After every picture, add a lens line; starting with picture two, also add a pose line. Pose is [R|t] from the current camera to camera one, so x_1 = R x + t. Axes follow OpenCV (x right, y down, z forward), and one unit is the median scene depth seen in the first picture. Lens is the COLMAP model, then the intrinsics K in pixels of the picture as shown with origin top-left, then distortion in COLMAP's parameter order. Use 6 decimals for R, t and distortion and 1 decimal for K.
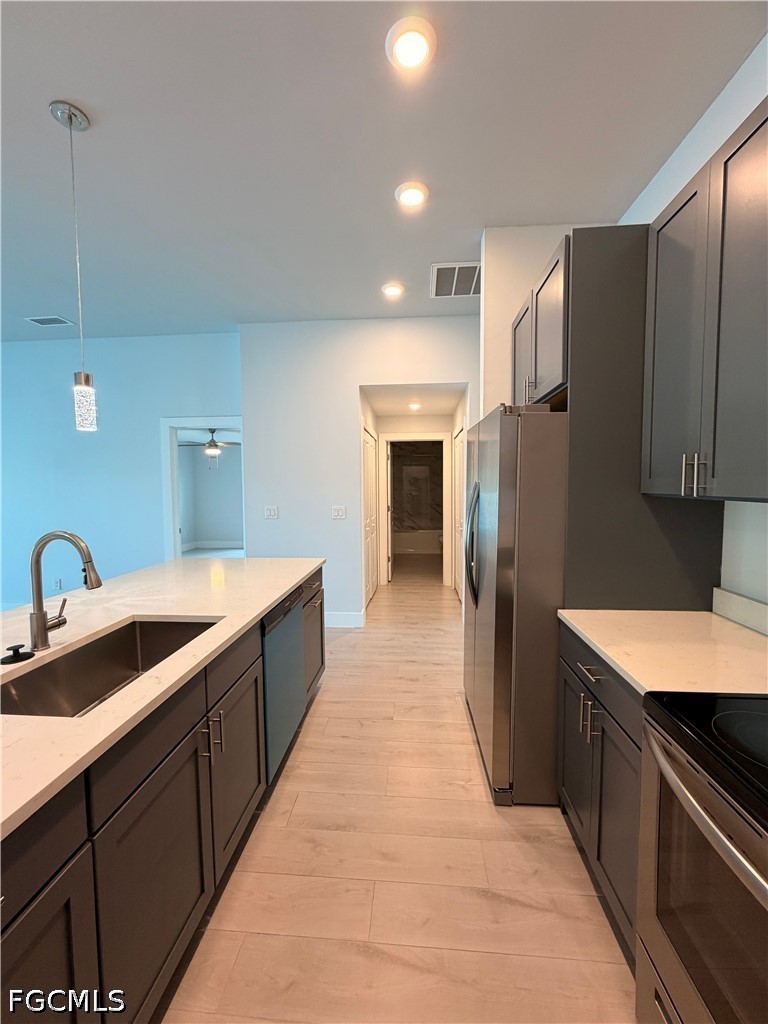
lens RADIAL K [[411.3, 0, 386.4], [0, 411.3, 511.2], [0, 0, 1]] dist [-0.000357, -0.000066]
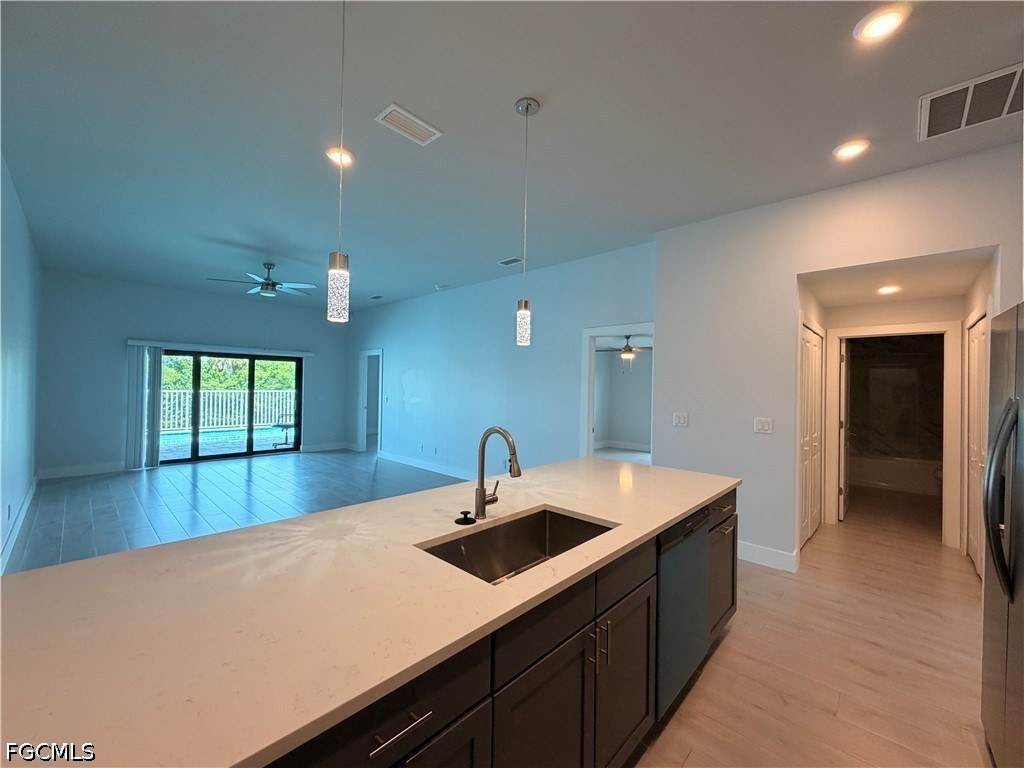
lens RADIAL K [[411.3, 0, 509.1], [0, 411.3, 383.3], [0, 0, 1]] dist [-0.000357, -0.000066]
pose [[0.775360, 0.017121, -0.631287, 0.016051], [-0.063043, 0.996737, -0.050398, -0.012284], [0.628365, 0.078875, 0.773910, 0.016773]]
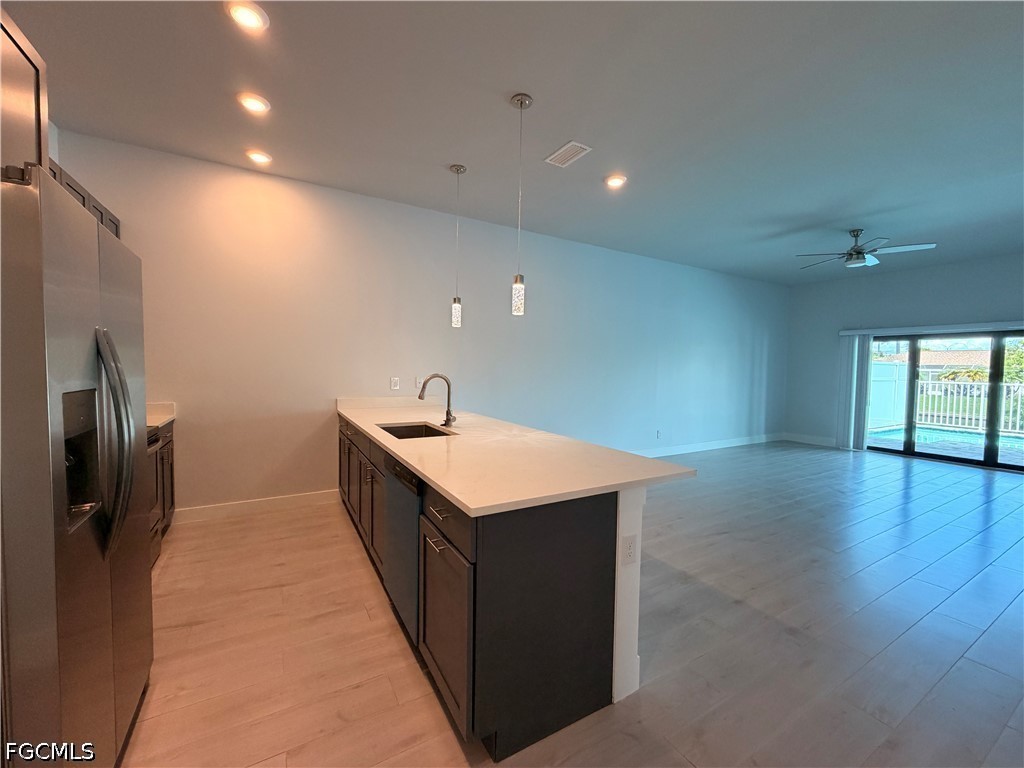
lens RADIAL K [[411.3, 0, 509.7], [0, 411.3, 384.9], [0, 0, 1]] dist [-0.000357, -0.000066]
pose [[-0.827513, 0.017718, -0.561167, 0.071428], [-0.050137, 0.993177, 0.105291, -0.074852], [0.559204, 0.115265, -0.820978, 1.573329]]
